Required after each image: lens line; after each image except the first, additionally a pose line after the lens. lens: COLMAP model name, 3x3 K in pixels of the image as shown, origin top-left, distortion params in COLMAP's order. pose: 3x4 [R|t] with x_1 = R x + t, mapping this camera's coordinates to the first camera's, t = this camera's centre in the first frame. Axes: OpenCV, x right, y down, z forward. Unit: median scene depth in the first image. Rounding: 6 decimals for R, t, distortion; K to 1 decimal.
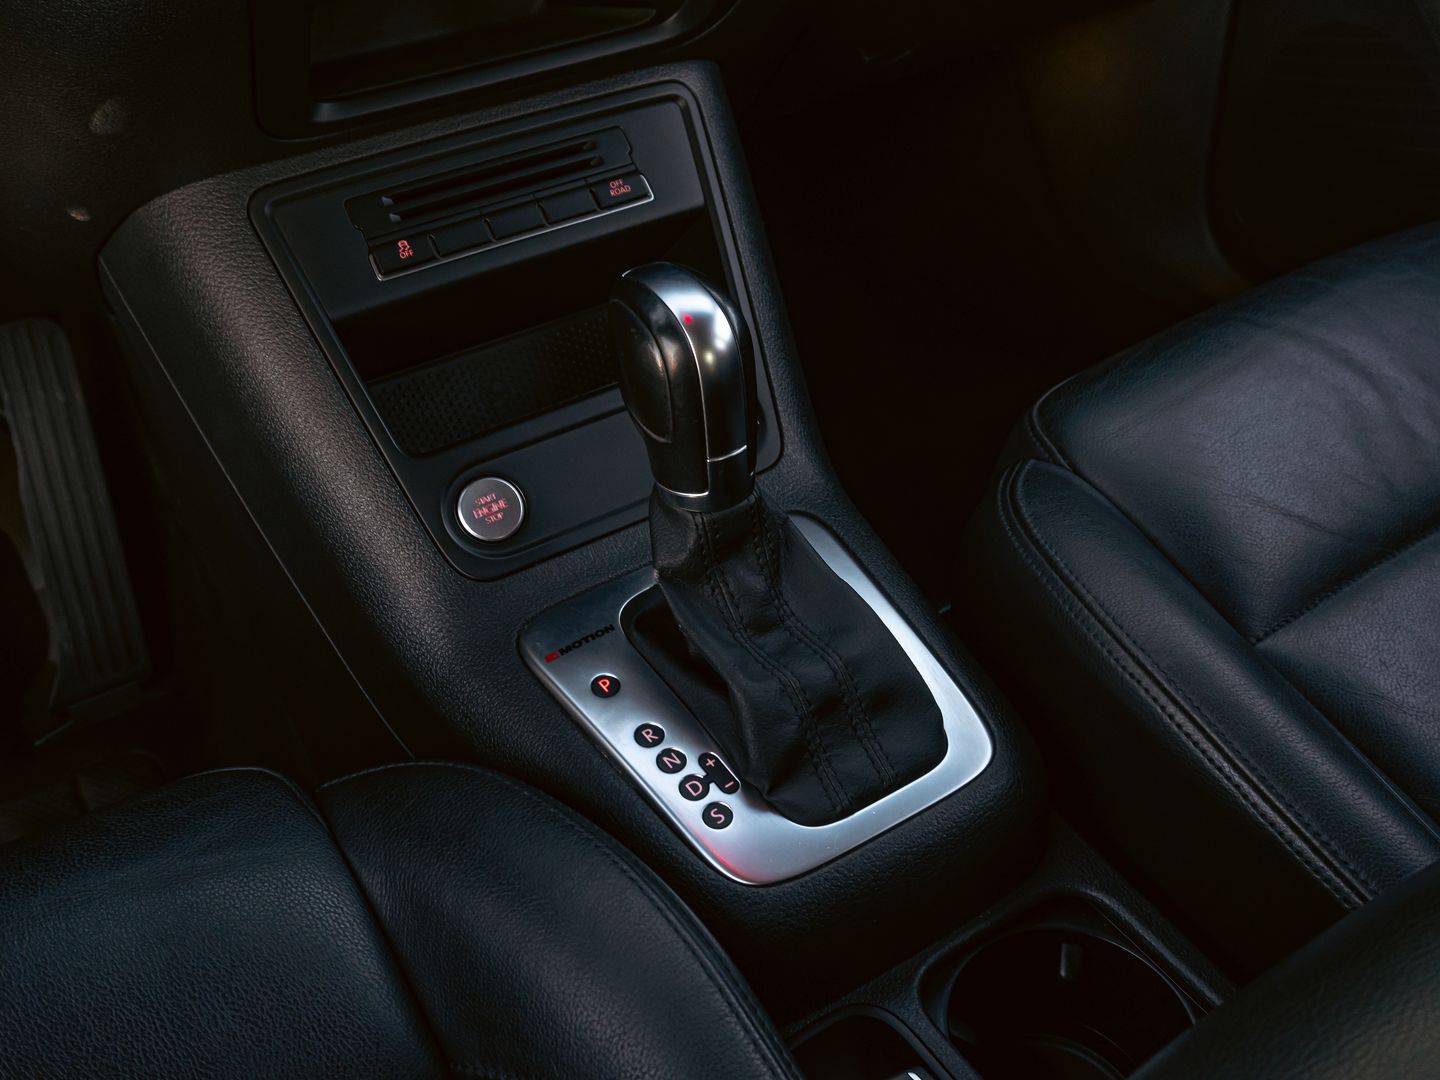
lens RADIAL K [[1509.7, 0, 716.2], [0, 1509.7, 545.2], [0, 0, 1]] dist [-0.005726, 0.000000]
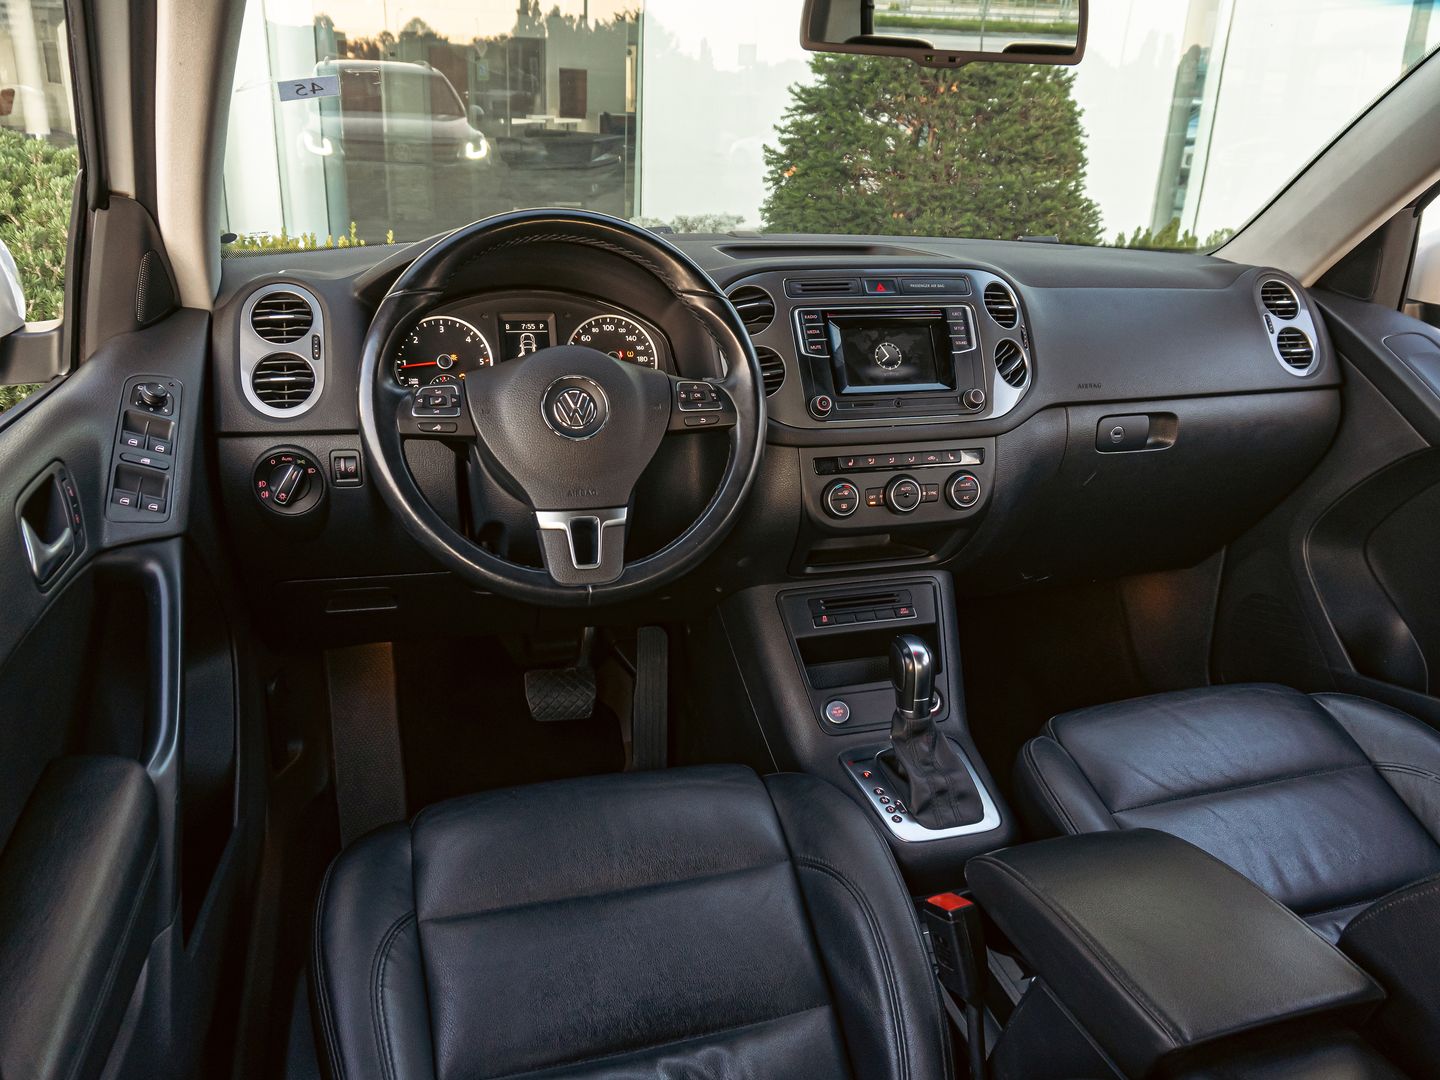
lens RADIAL K [[1130.9, 0, 729.9], [0, 1130.9, 552.2], [0, 0, 1]] dist [-0.011966, 0.010440]
pose [[0.957681, 0.147988, -0.246875, 0.130384], [-0.212586, 0.941903, -0.260049, 0.278139], [0.194049, 0.301526, 0.933503, -1.064807]]
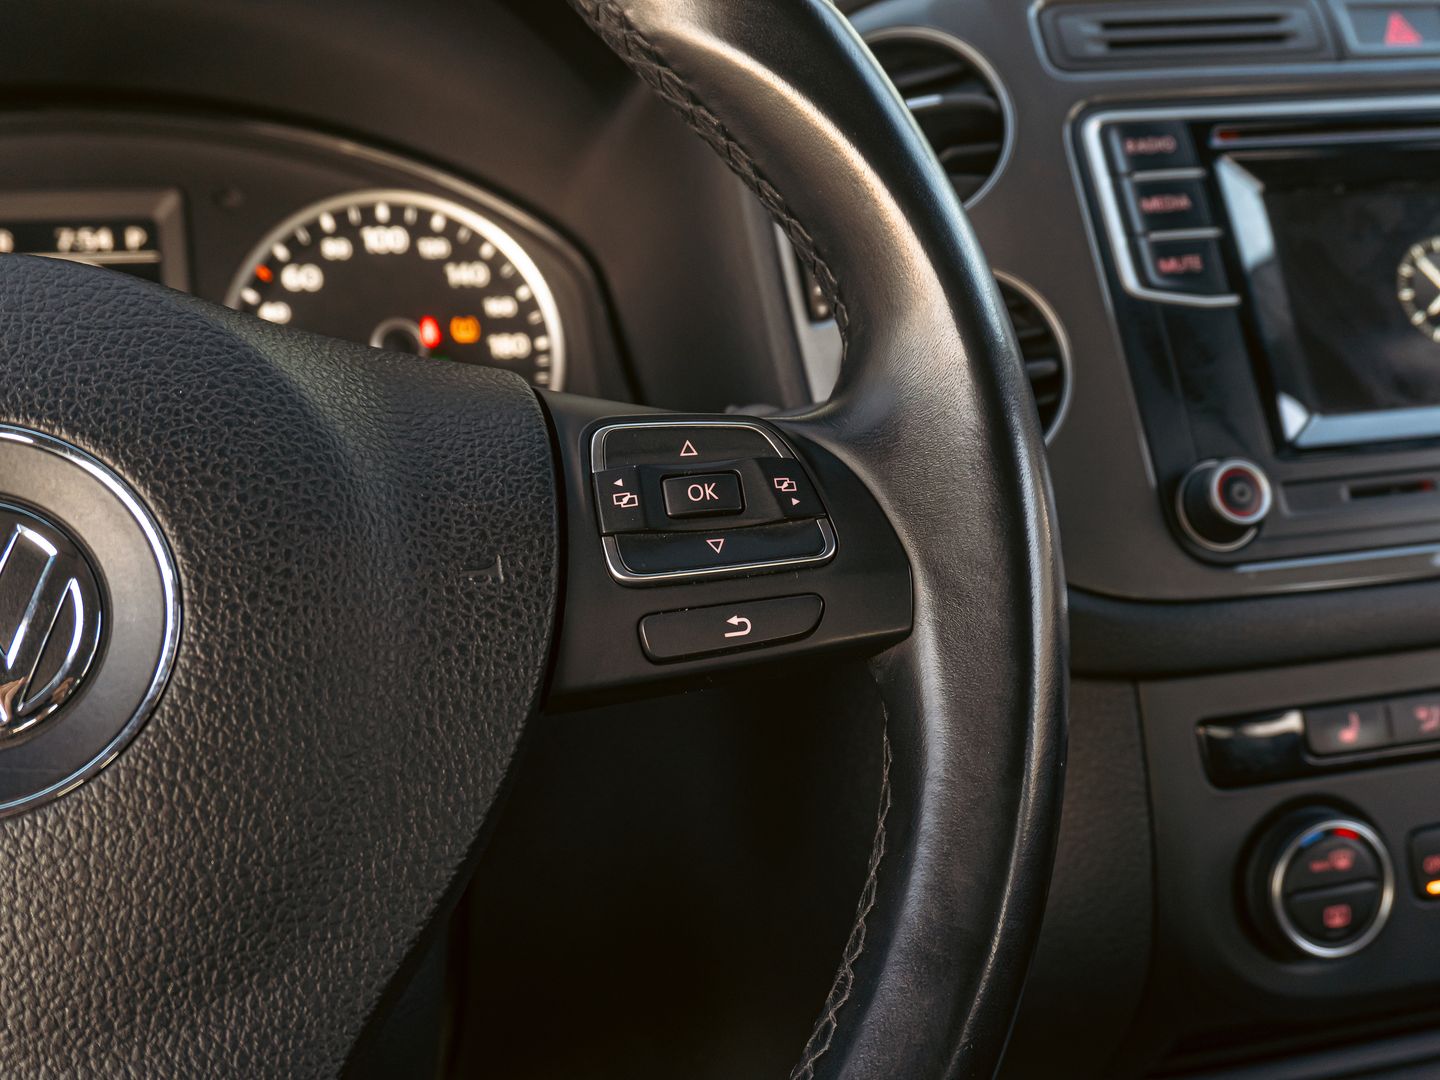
lens RADIAL K [[1774.3, 0, 732.2], [0, 1774.3, 540.8], [0, 0, 1]] dist [0.052965, 0.000000]
pose [[0.956726, 0.096275, -0.274602, -0.224634], [-0.187622, 0.925421, -0.329233, -0.200197], [0.222426, 0.366507, 0.903438, -0.003644]]
